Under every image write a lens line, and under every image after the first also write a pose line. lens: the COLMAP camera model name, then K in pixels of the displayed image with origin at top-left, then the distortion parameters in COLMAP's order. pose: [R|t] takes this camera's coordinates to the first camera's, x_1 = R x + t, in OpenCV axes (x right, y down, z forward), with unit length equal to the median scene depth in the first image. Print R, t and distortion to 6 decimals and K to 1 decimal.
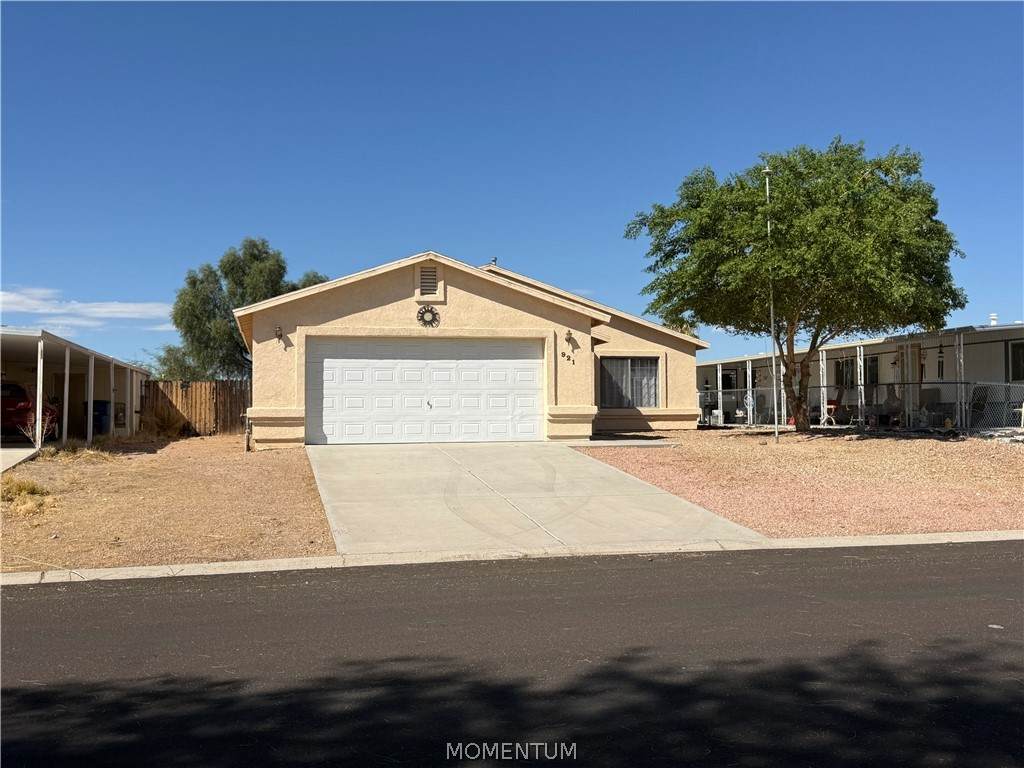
lens RADIAL K [[1022.2, 0, 512.0], [0, 1022.2, 384.0], [0, 0, 1]] dist [0.168014, -0.376750]
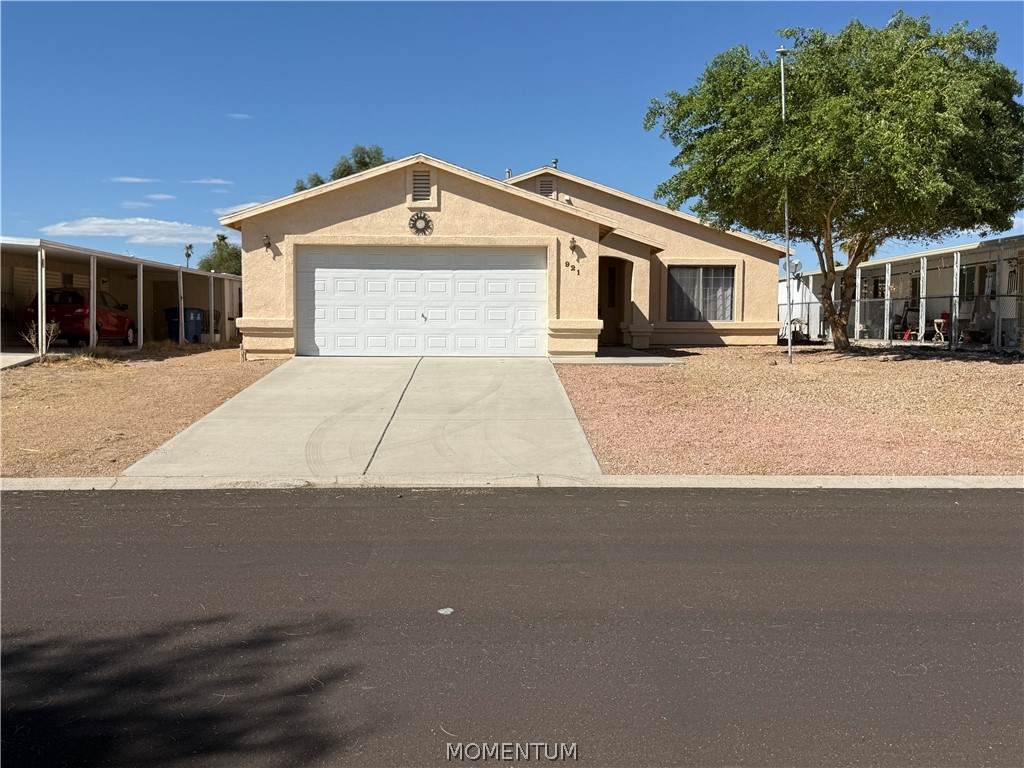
lens RADIAL K [[1022.2, 0, 512.0], [0, 1022.2, 384.0], [0, 0, 1]] dist [0.168014, -0.376750]
pose [[0.978331, 0.023608, -0.205696, 0.199469], [-0.005043, 0.995901, 0.090313, -0.004343], [0.206985, -0.087319, 0.974440, 0.073702]]
